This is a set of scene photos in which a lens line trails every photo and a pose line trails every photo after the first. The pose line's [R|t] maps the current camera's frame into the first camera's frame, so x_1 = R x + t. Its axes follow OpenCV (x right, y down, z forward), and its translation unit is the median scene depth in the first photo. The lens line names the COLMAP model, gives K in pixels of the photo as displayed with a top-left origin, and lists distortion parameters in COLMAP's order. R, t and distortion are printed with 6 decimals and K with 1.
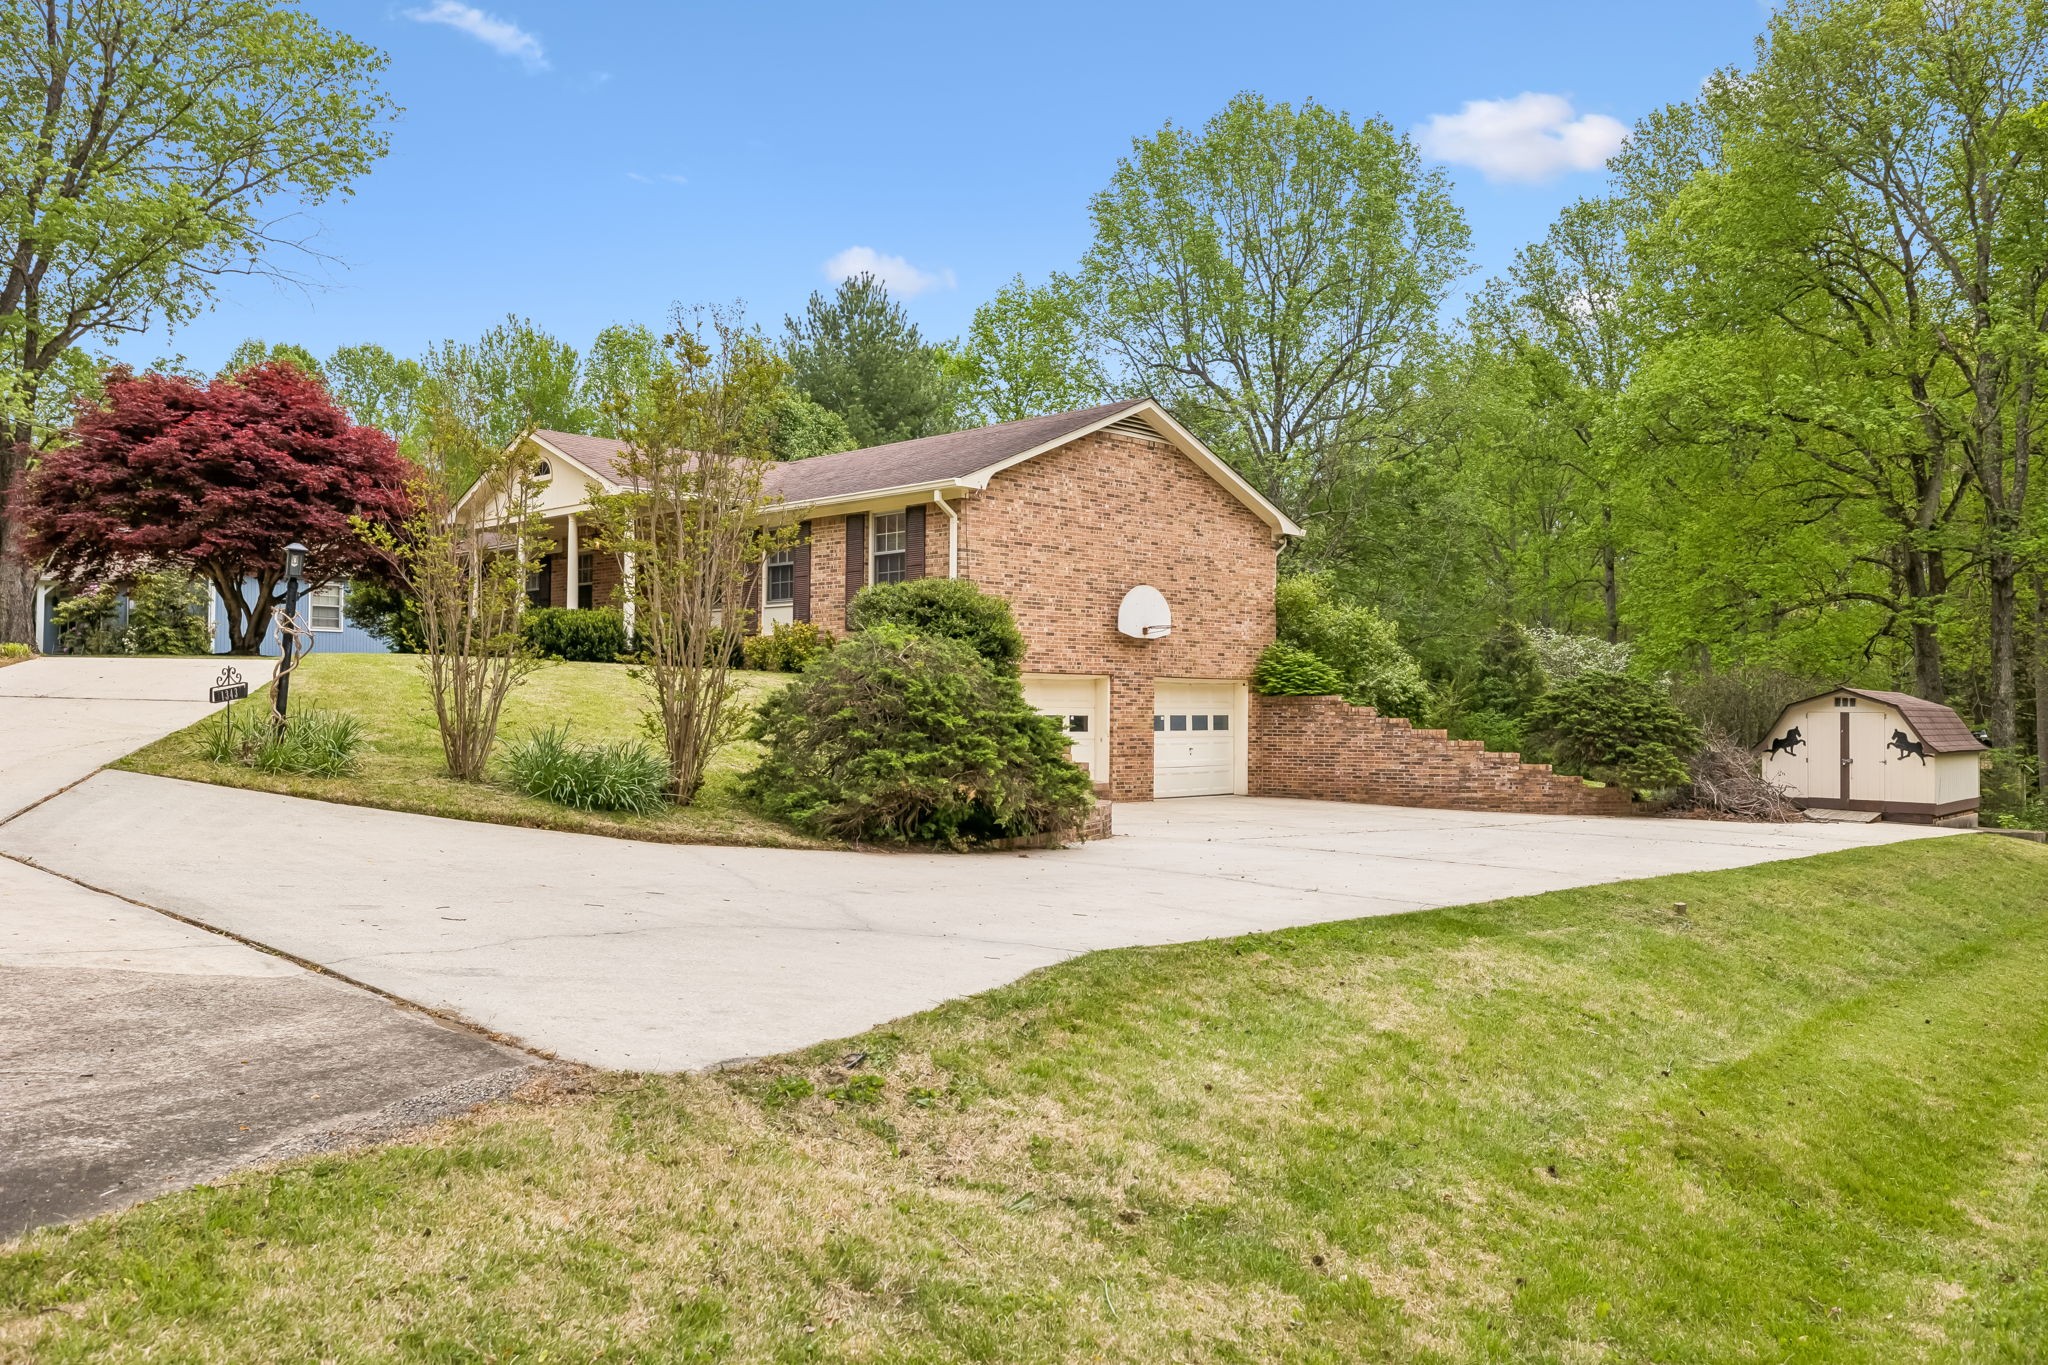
lens RADIAL K [[1387.9, 0, 1016.3], [0, 1387.9, 648.9], [0, 0, 1]] dist [0.002947, -0.000559]
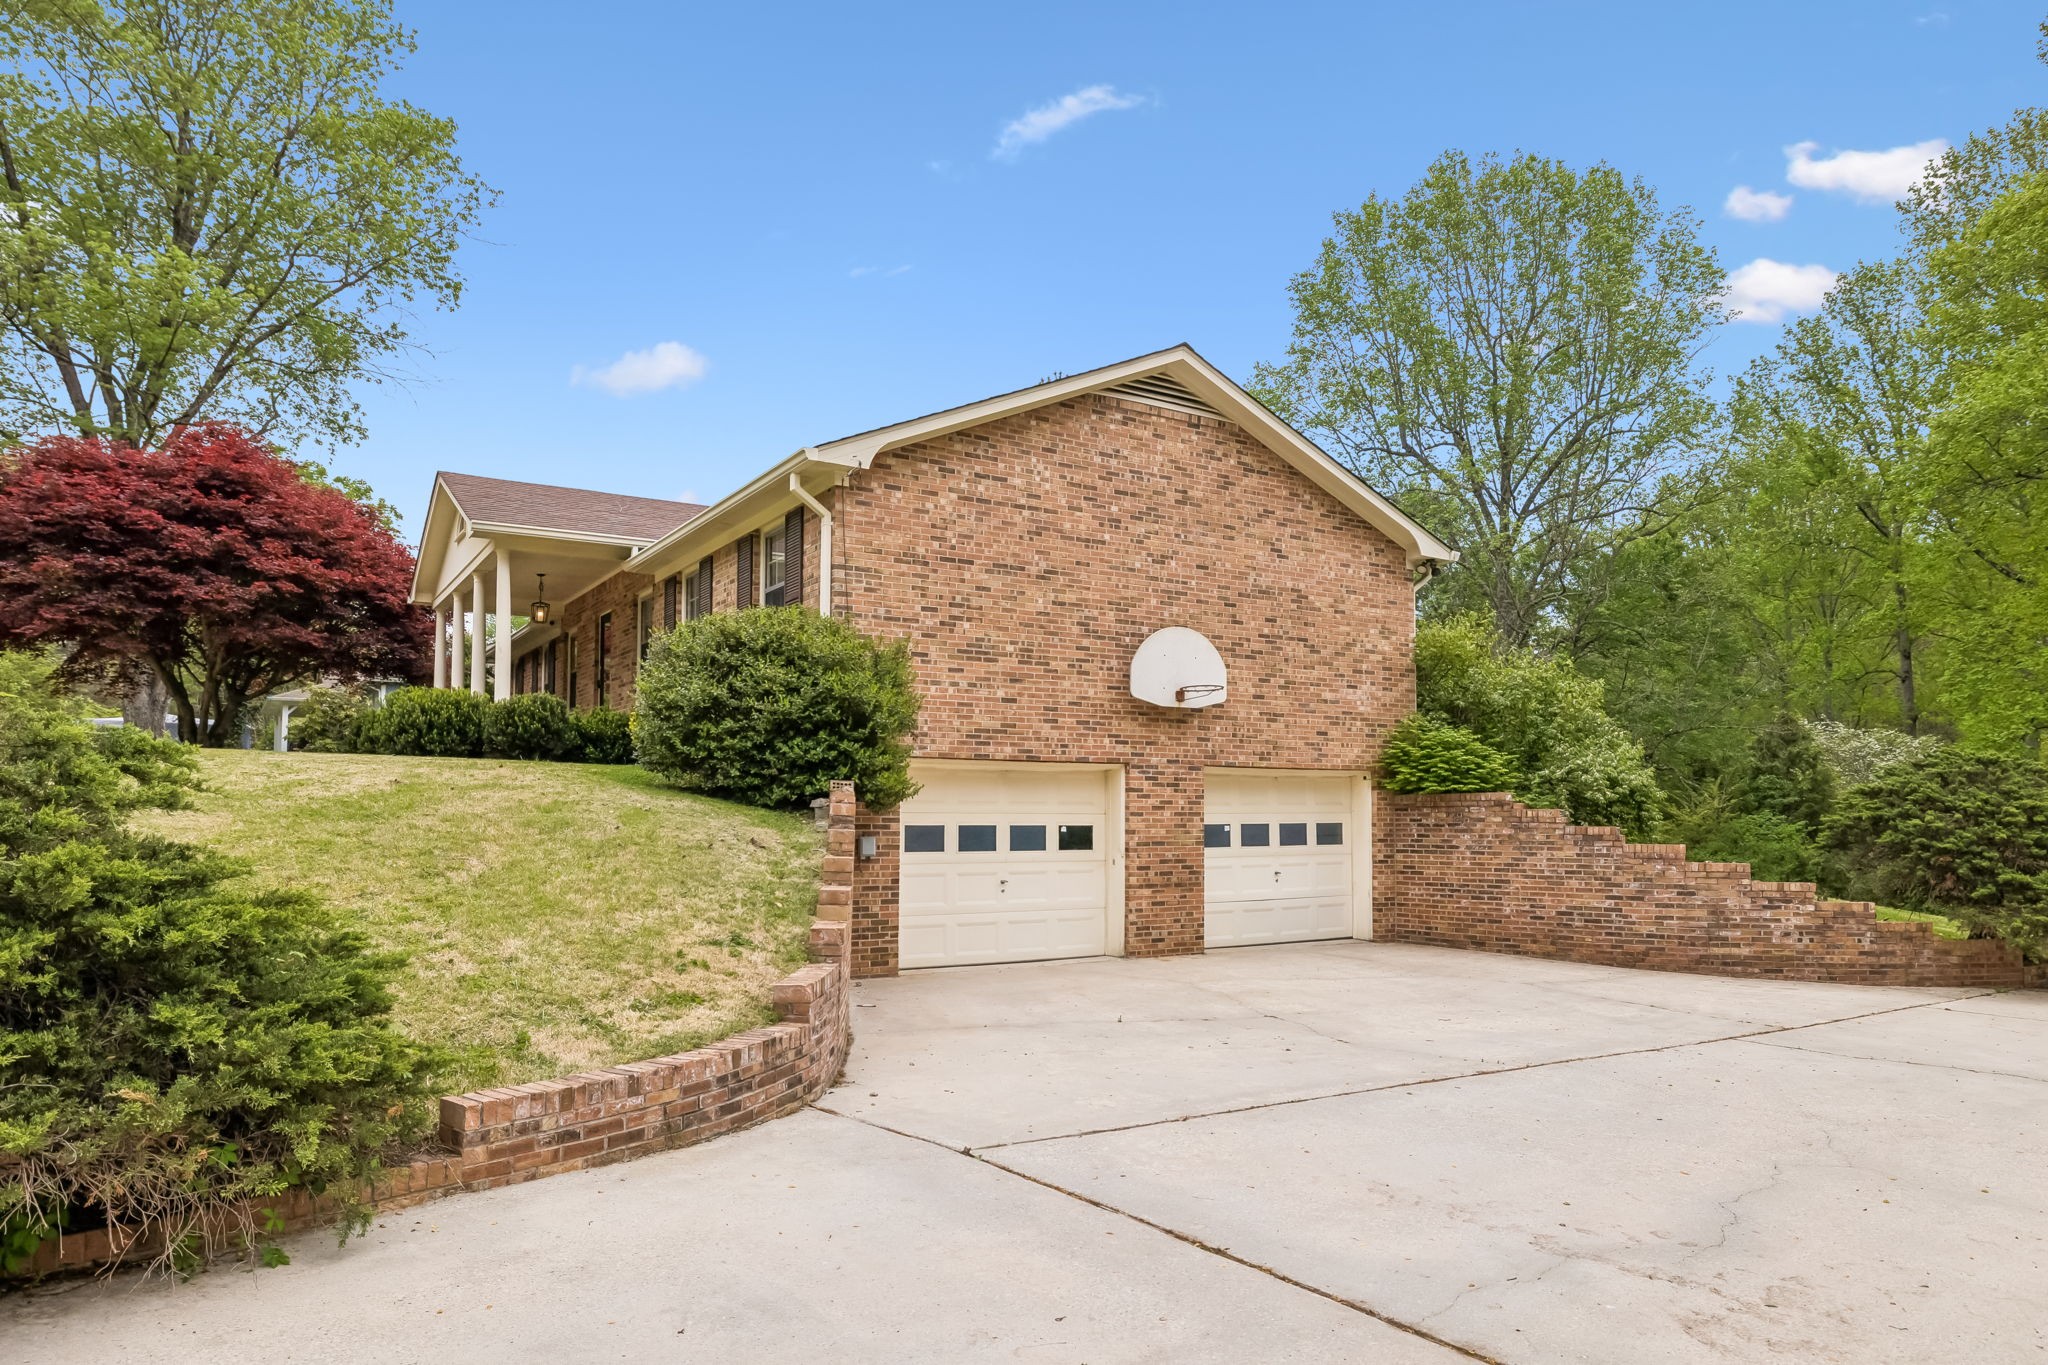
lens RADIAL K [[1188.5, 0, 1054.0], [0, 1188.5, 739.1], [0, 0, 1]] dist [-0.007294, 0.001265]
pose [[0.977348, -0.019392, -0.210750, 0.143529], [0.015141, 0.999648, -0.021765, 0.017678], [0.211098, 0.018081, 0.977298, 0.410508]]
